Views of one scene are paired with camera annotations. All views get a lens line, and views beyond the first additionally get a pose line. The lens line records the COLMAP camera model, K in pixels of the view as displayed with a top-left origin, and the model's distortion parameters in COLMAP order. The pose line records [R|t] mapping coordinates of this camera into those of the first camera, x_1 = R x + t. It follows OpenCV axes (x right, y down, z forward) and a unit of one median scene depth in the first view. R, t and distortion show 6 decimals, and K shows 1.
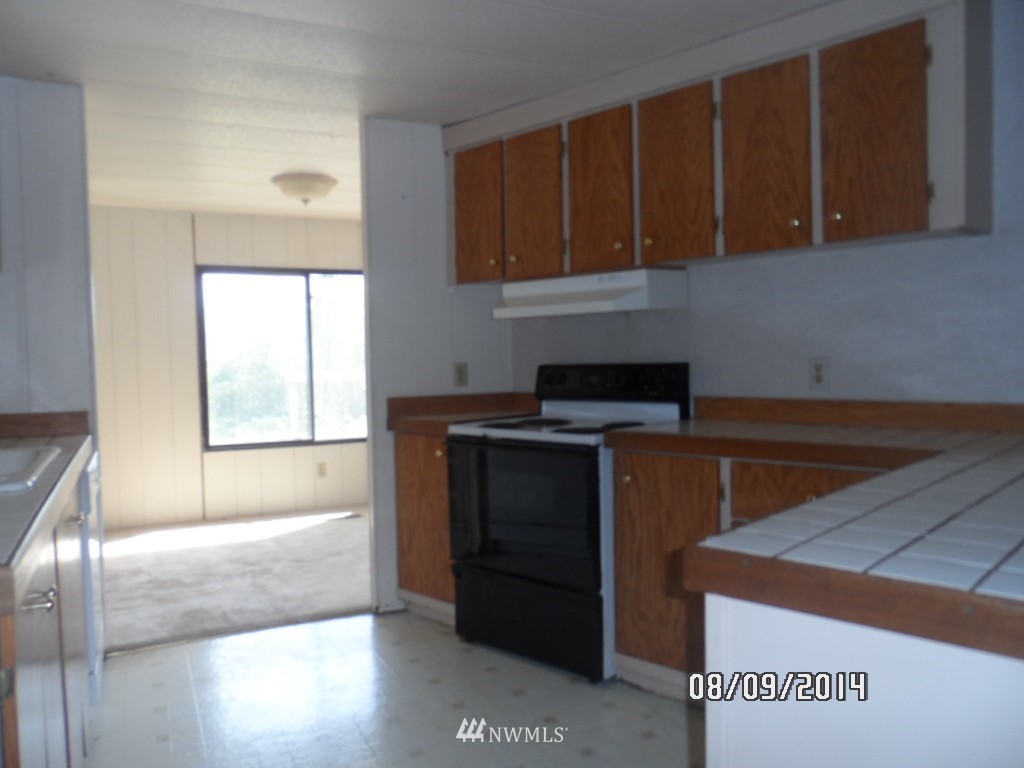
lens RADIAL K [[780.6, 0, 509.2], [0, 780.6, 393.8], [0, 0, 1]] dist [-0.018959, 0.005711]
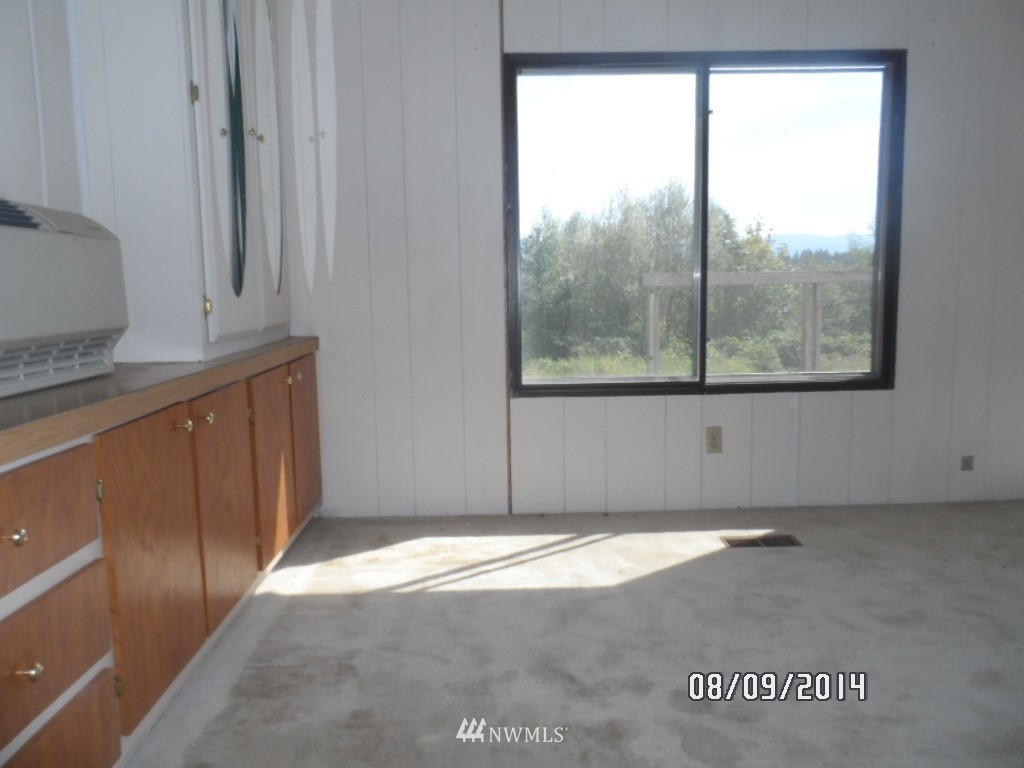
lens RADIAL K [[780.6, 0, 509.2], [0, 780.6, 393.8], [0, 0, 1]] dist [-0.018959, 0.005711]
pose [[0.909136, 0.062363, -0.411804, -0.151496], [-0.020603, 0.994250, 0.105084, 0.012206], [0.415989, -0.087051, 0.905193, 0.459637]]
